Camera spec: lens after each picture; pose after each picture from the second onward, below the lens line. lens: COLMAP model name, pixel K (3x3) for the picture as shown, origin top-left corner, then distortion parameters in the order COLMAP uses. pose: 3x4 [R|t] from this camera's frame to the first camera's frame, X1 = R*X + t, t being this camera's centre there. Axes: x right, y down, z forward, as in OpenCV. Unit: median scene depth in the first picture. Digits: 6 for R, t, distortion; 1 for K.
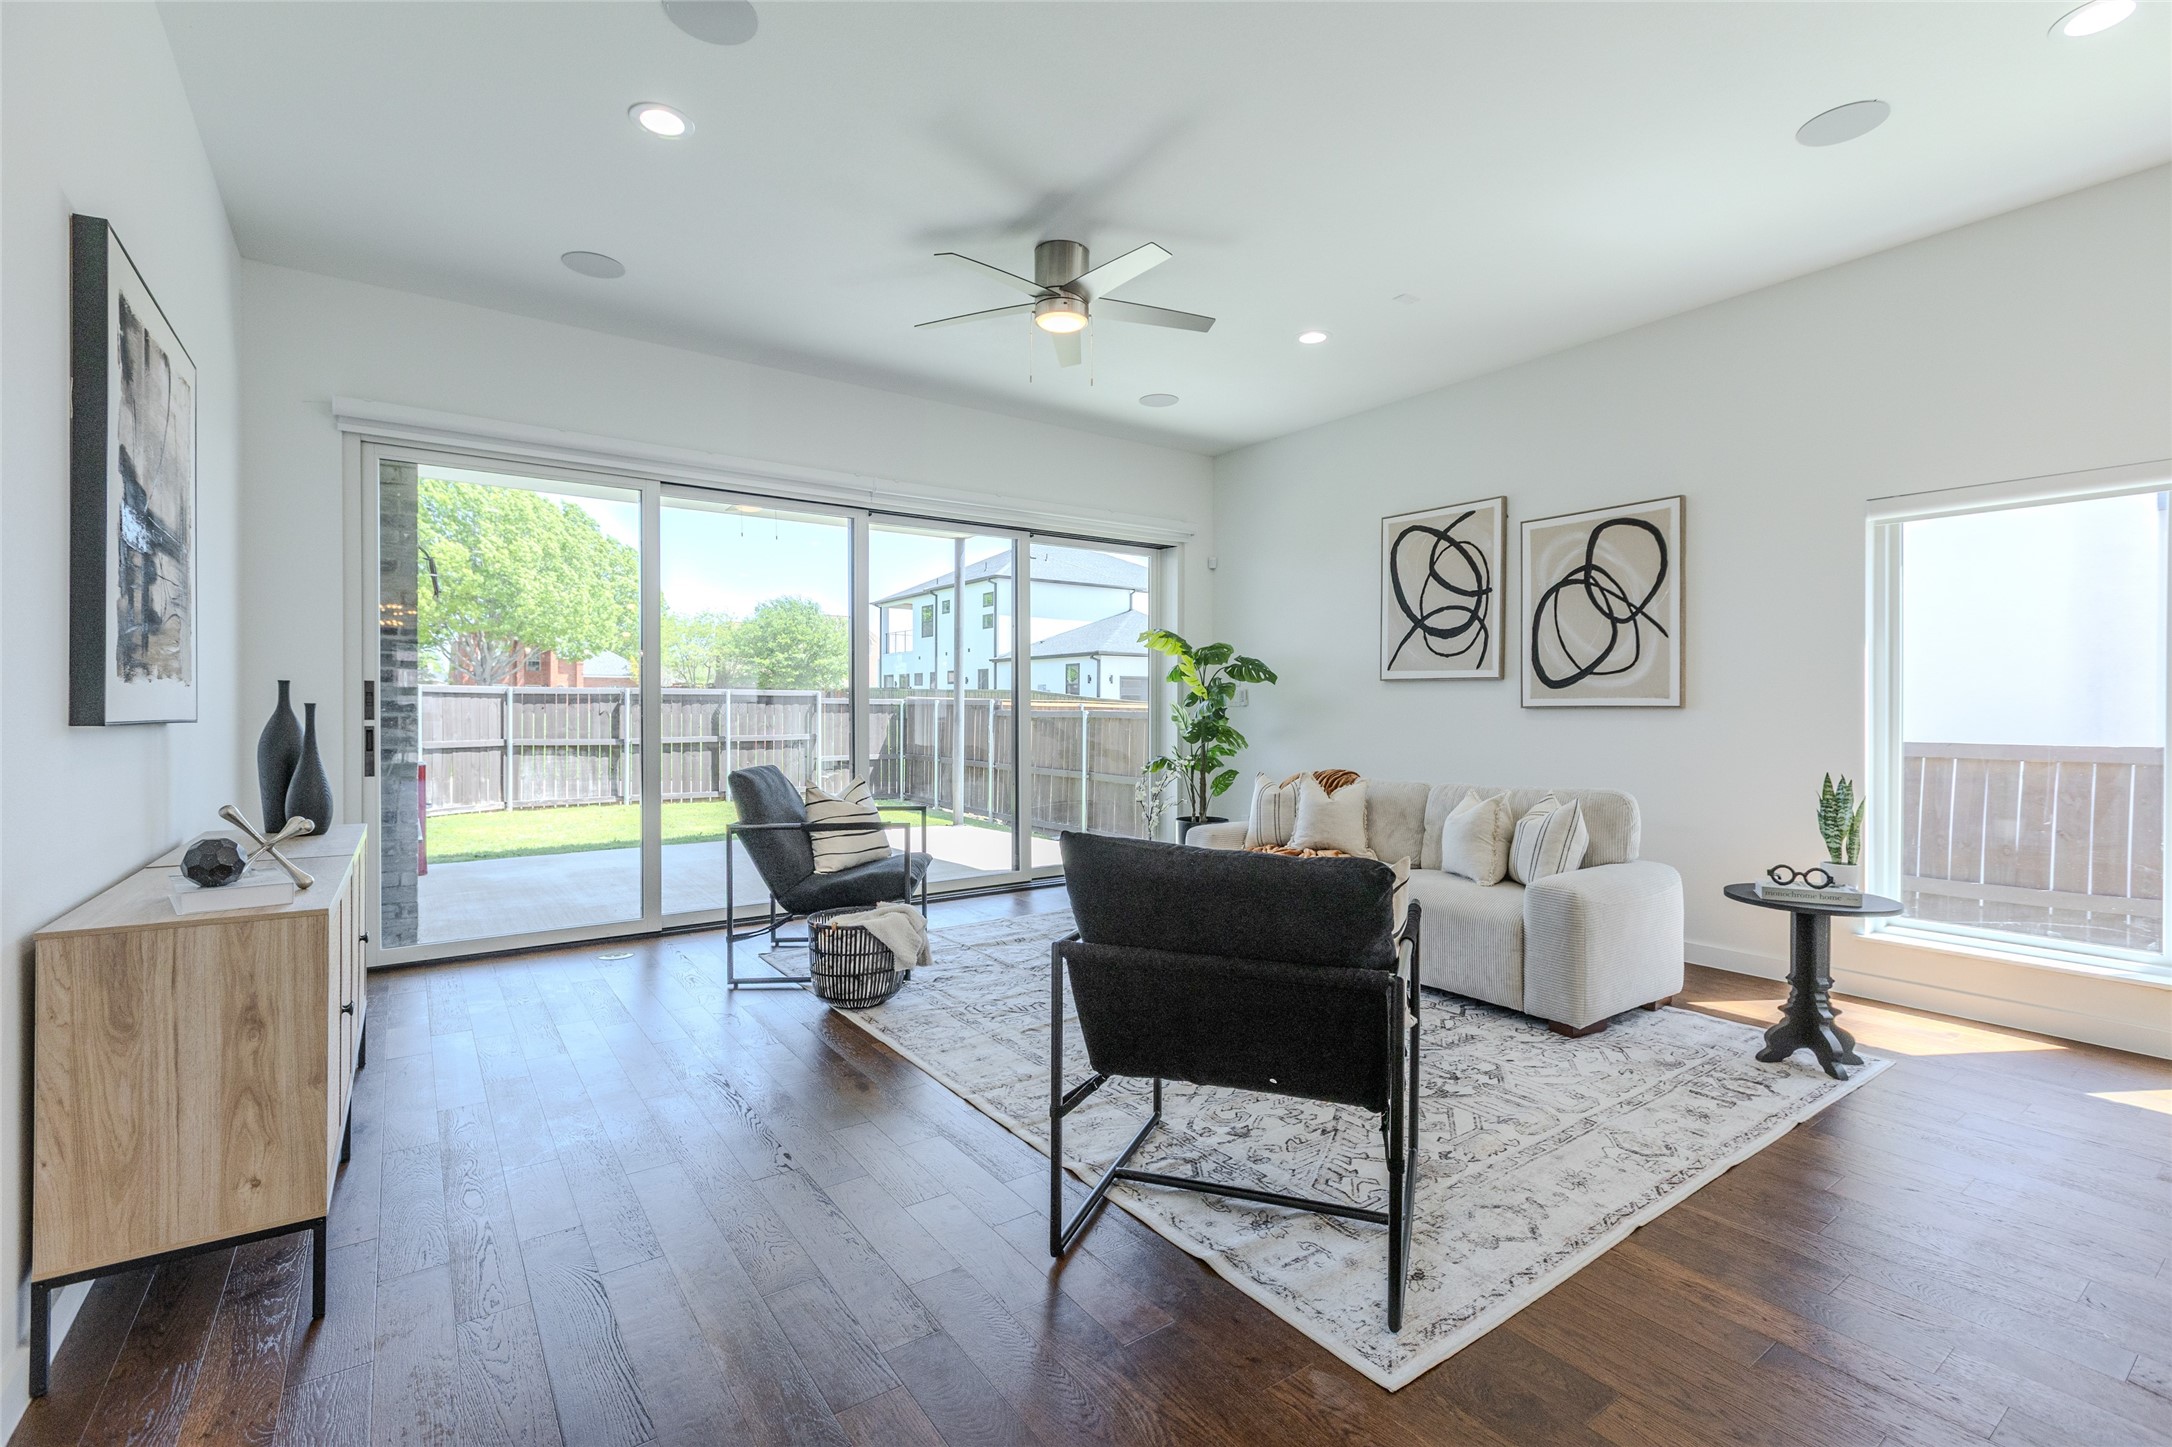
lens RADIAL K [[968.5, 0, 1079.3], [0, 968.5, 718.3], [0, 0, 1]] dist [0.000288, 0.000812]
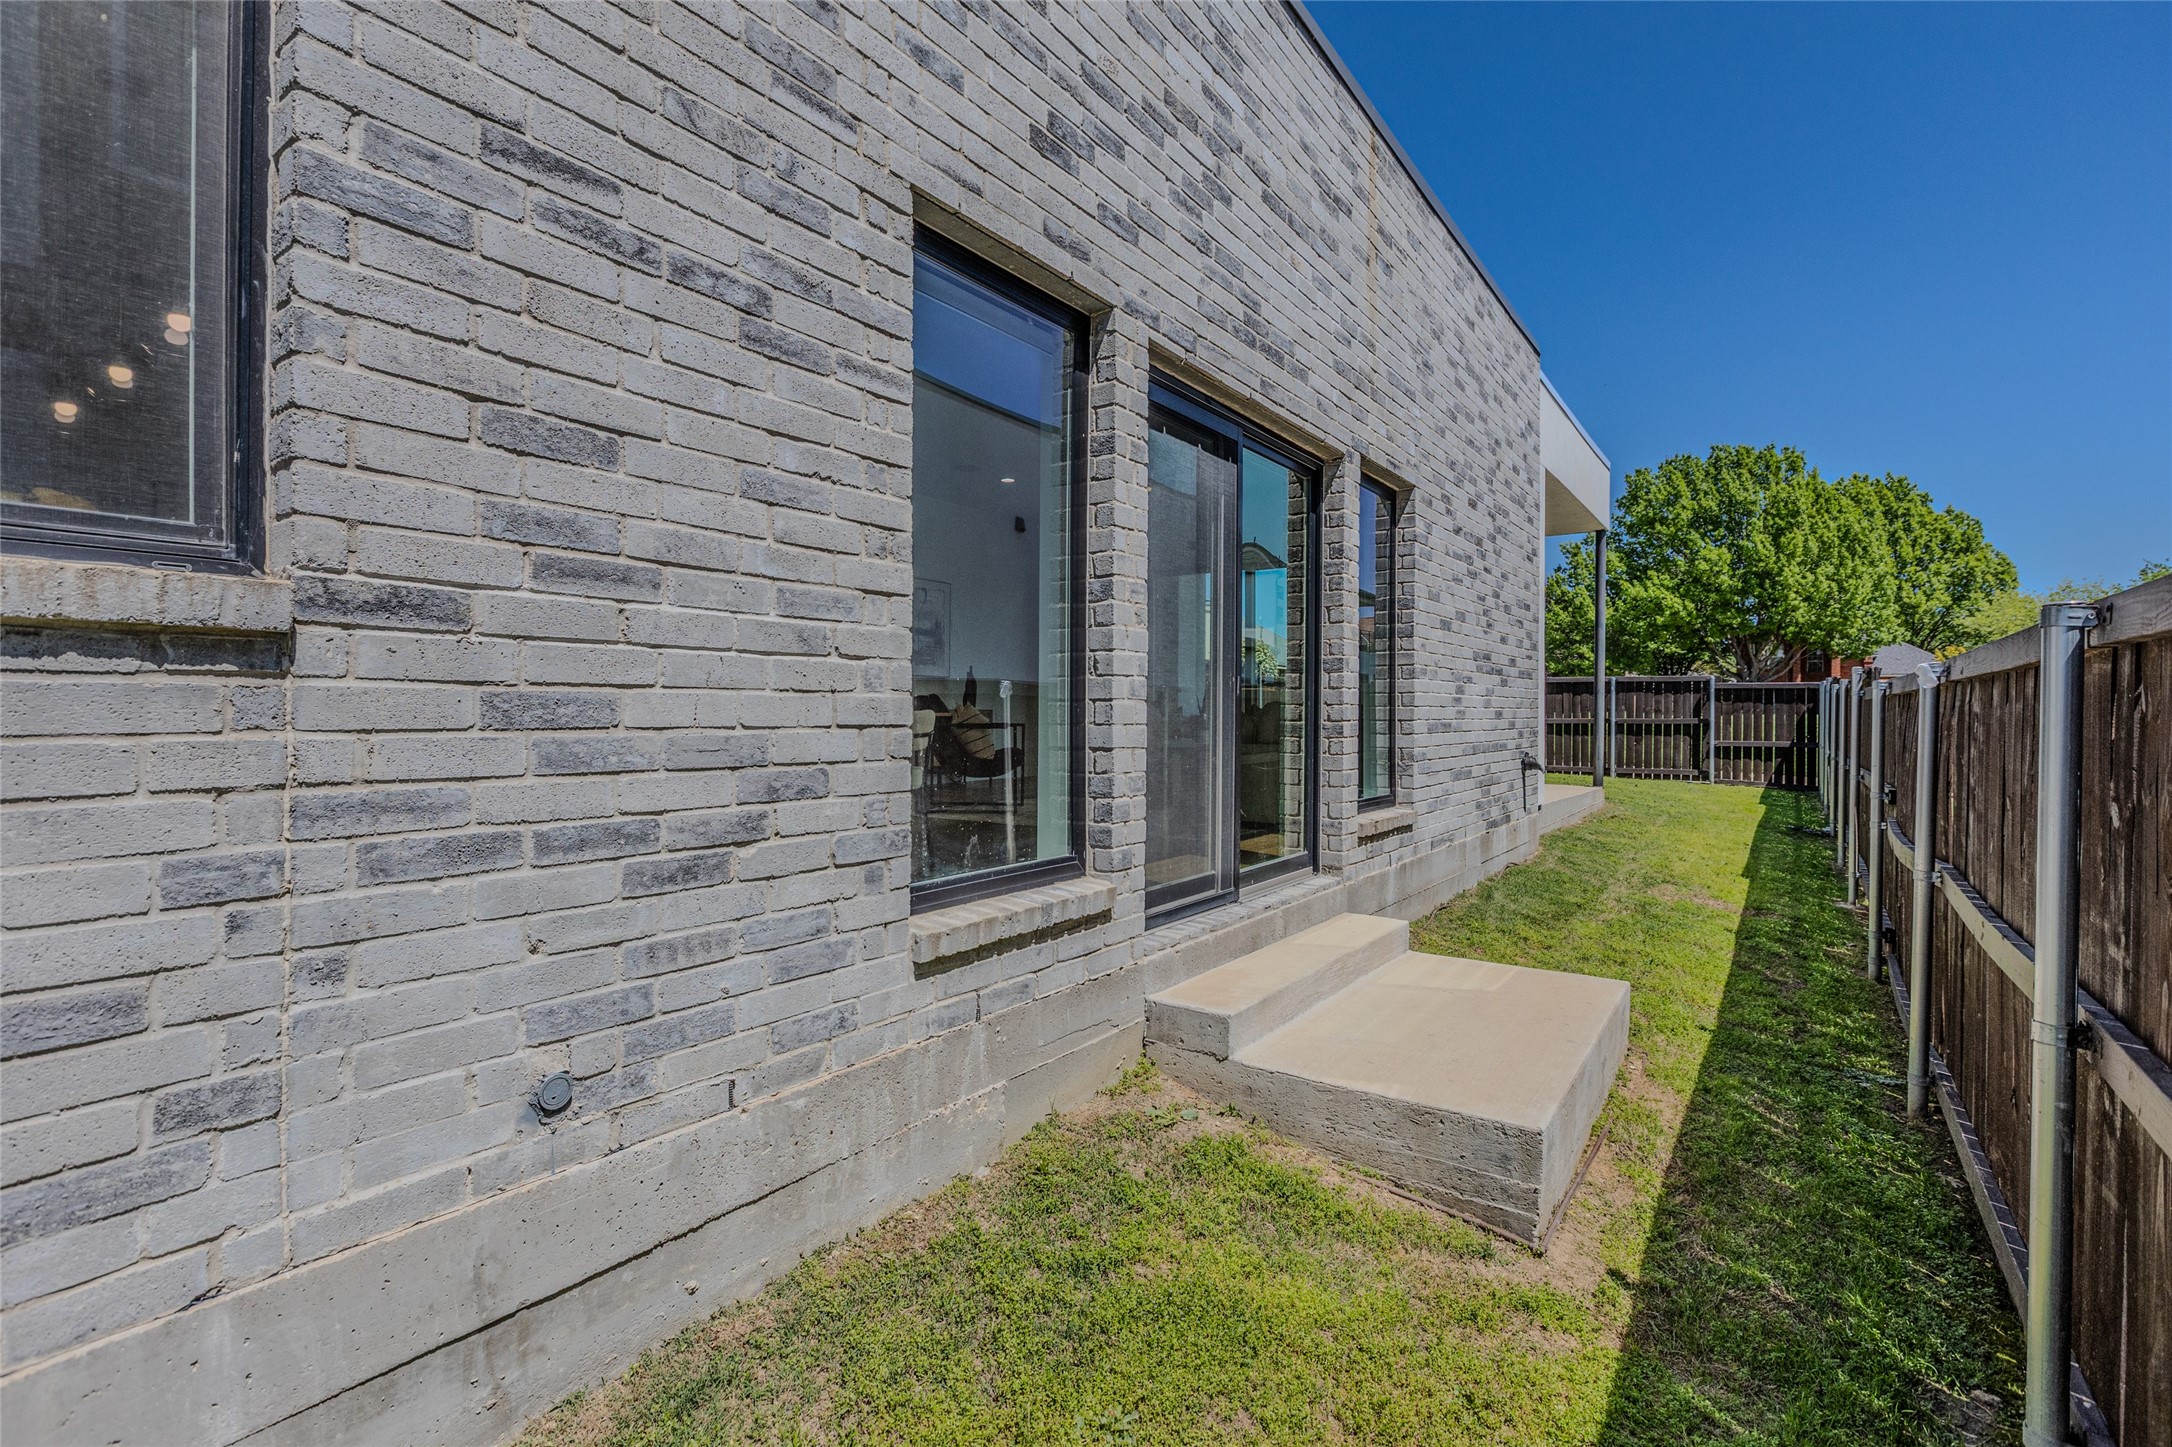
lens RADIAL K [[1026.1, 0, 1088.4], [0, 1026.1, 718.5], [0, 0, 1]] dist [-0.006890, 0.000433]
pose [[0.349085, 0.001654, -0.937090, 0.606217], [-0.011192, 0.999934, -0.002404, 0.031205], [0.937024, 0.011327, 0.349081, 0.018218]]
